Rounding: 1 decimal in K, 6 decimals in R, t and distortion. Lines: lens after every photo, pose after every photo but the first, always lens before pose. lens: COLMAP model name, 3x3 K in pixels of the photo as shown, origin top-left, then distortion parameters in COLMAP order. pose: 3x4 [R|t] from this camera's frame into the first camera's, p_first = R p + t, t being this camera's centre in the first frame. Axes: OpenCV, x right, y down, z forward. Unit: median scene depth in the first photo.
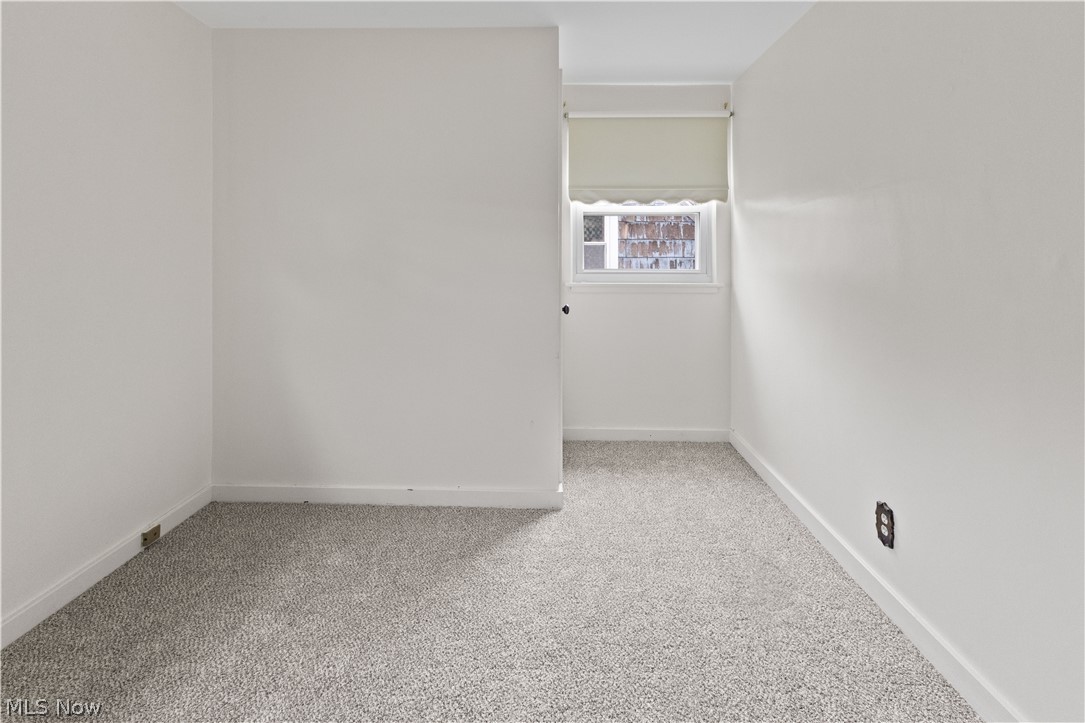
lens RADIAL K [[492.9, 0, 541.2], [0, 492.9, 256.3], [0, 0, 1]] dist [0.005460, 0.000505]
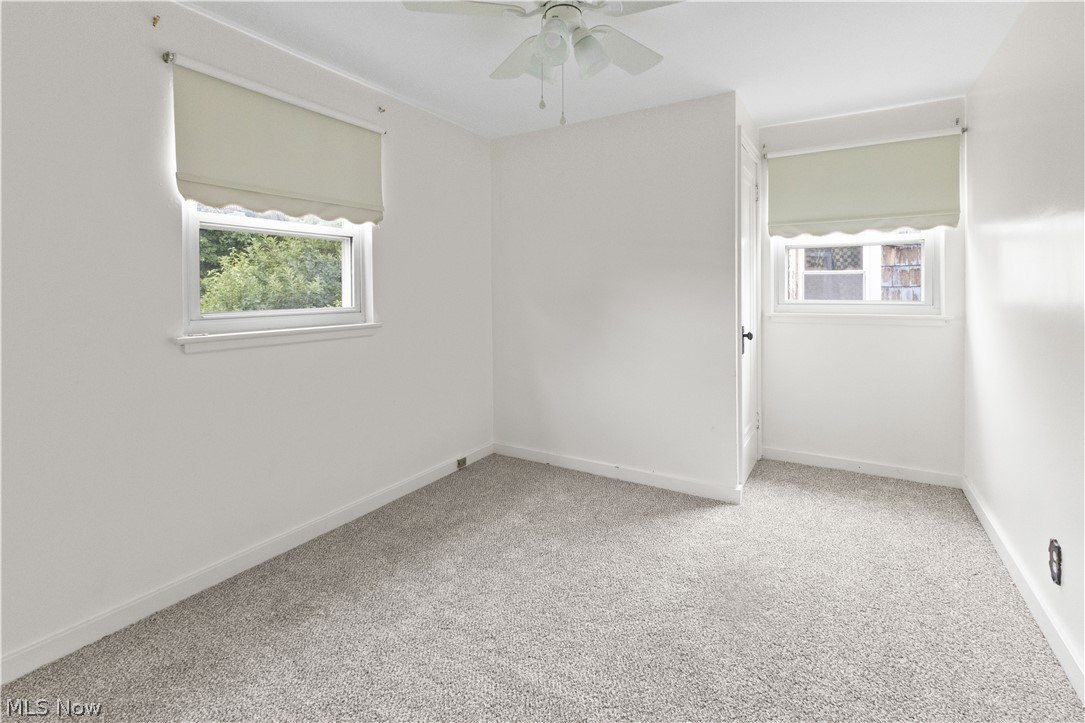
lens RADIAL K [[497.9, 0, 542.8], [0, 497.9, 295.5], [0, 0, 1]] dist [-0.000262, 0.000270]
pose [[0.872837, -0.003315, -0.488001, 0.224960], [0.011641, 0.999834, 0.014028, -0.007239], [0.487873, -0.017925, 0.872731, -0.264618]]
